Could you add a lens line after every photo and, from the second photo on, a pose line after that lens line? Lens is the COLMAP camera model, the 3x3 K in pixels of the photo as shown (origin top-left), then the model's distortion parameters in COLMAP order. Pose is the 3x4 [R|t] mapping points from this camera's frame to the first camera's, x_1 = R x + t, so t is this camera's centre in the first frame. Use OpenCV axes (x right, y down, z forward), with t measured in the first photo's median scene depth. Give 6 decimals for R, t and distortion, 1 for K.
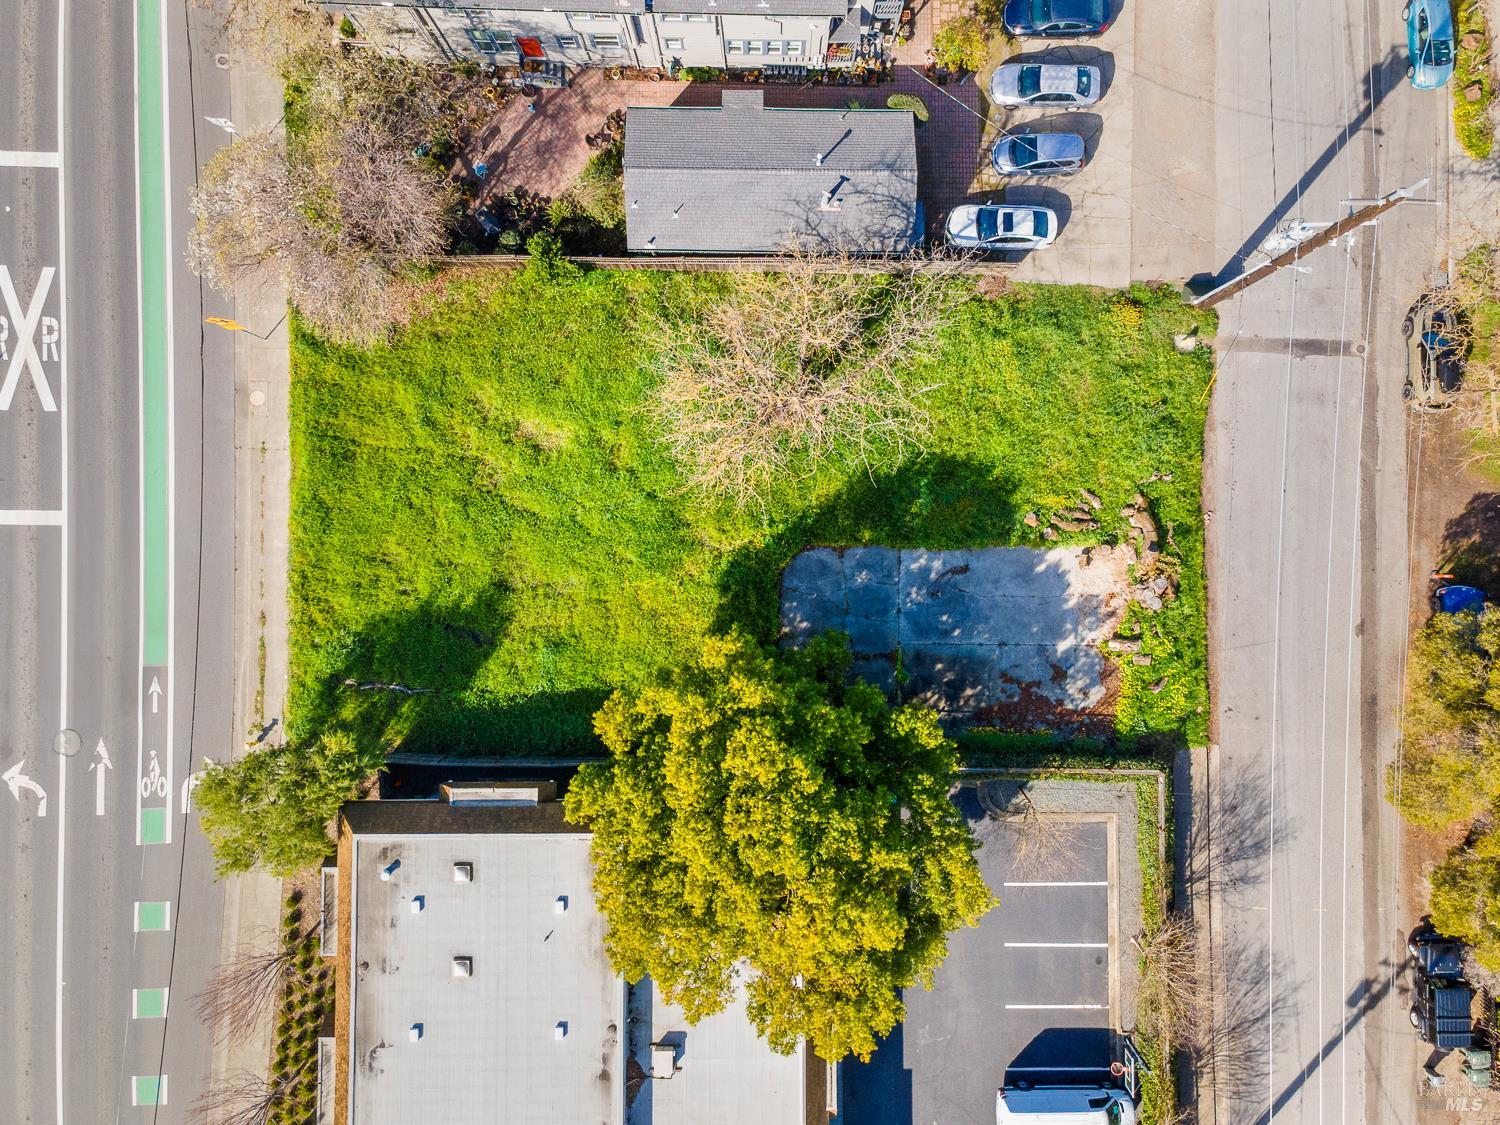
lens RADIAL K [[1091.1, 0, 742.7], [0, 1091.1, 563.4], [0, 0, 1]] dist [0.035944, 0.025548]
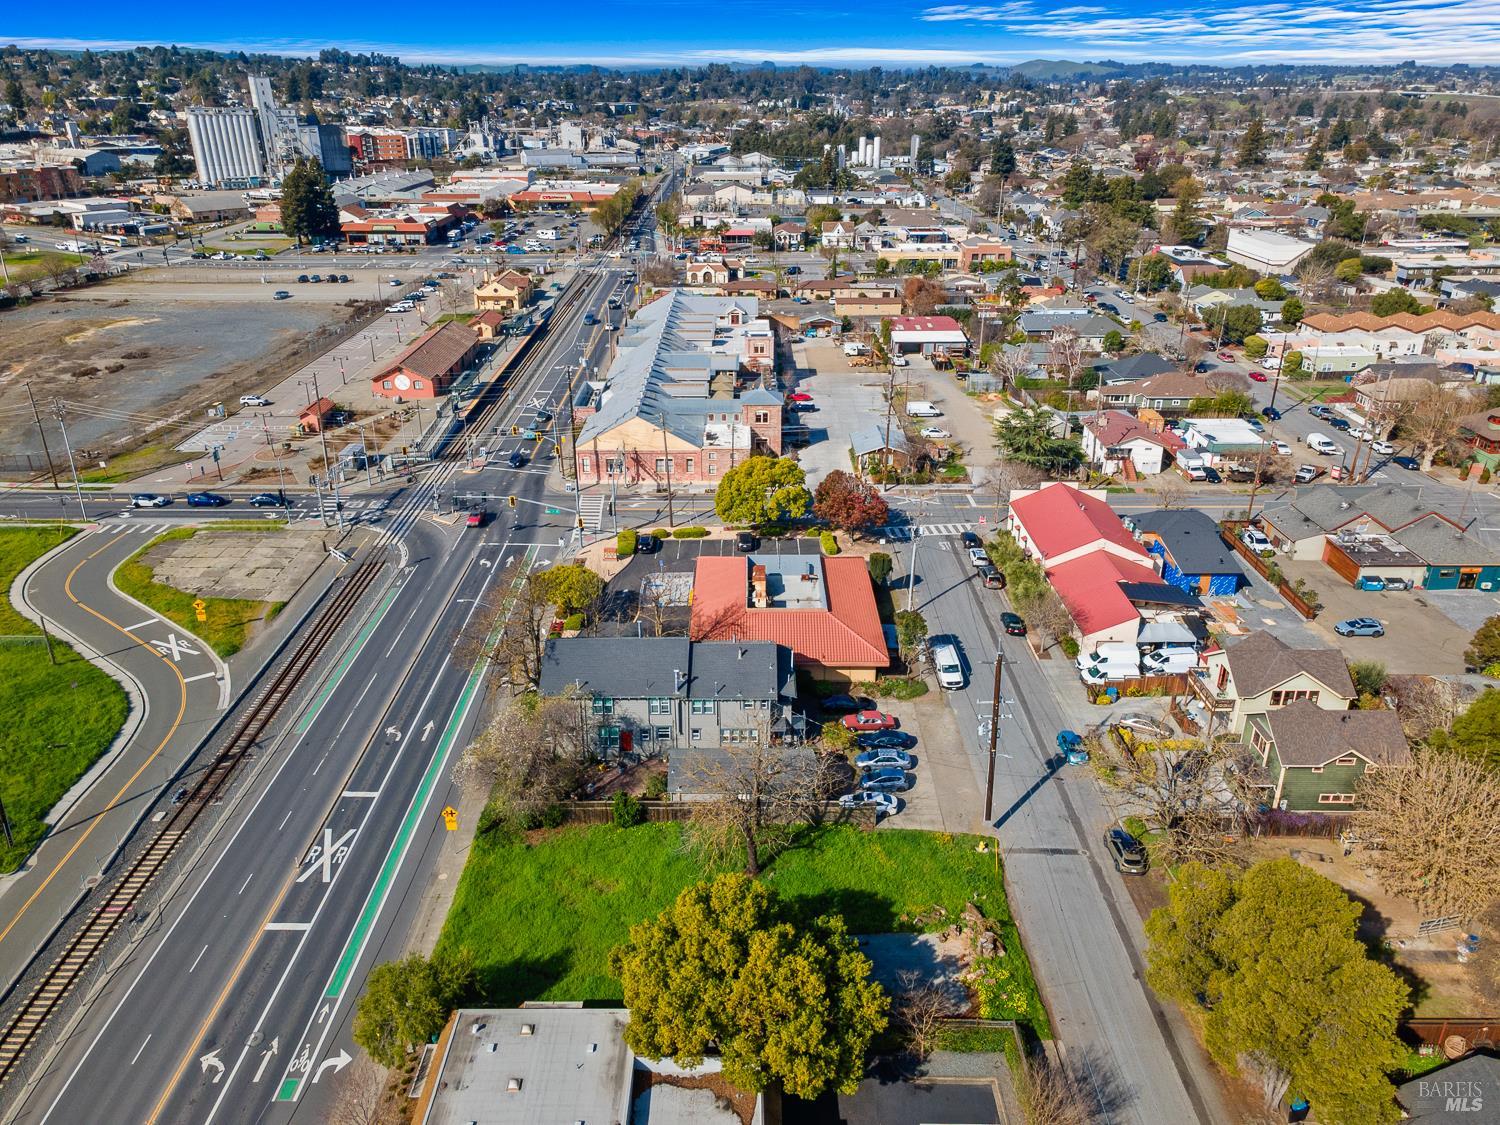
lens RADIAL K [[1091.1, 0, 742.7], [0, 1091.1, 563.4], [0, 0, 1]] dist [0.035944, 0.025548]
pose [[0.999438, -0.025706, -0.021499, 0.075438], [-0.008702, 0.420465, -0.907267, 1.196386], [0.032362, 0.906944, 0.420005, -0.148859]]
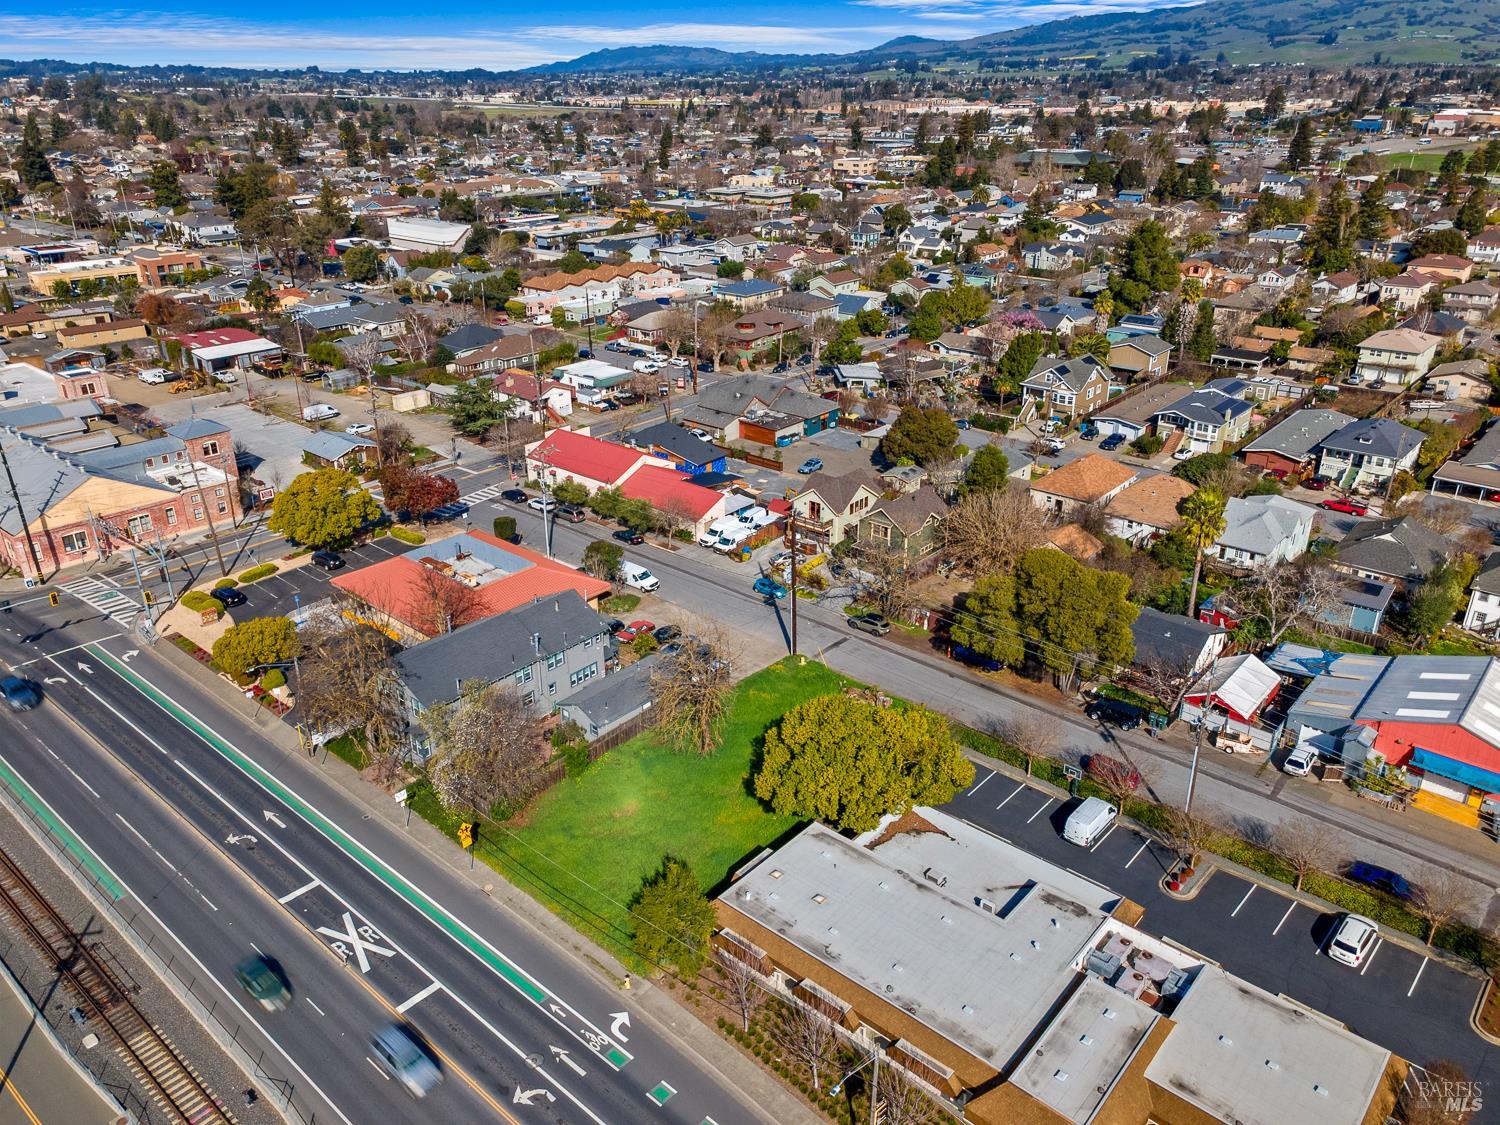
lens RADIAL K [[1091.1, 0, 742.7], [0, 1091.1, 563.4], [0, 0, 1]] dist [0.035944, 0.025548]
pose [[0.661623, -0.338896, 0.668883, -1.149082], [0.749657, 0.279445, -0.599937, 1.023297], [0.016400, 0.898365, 0.438943, -0.189828]]
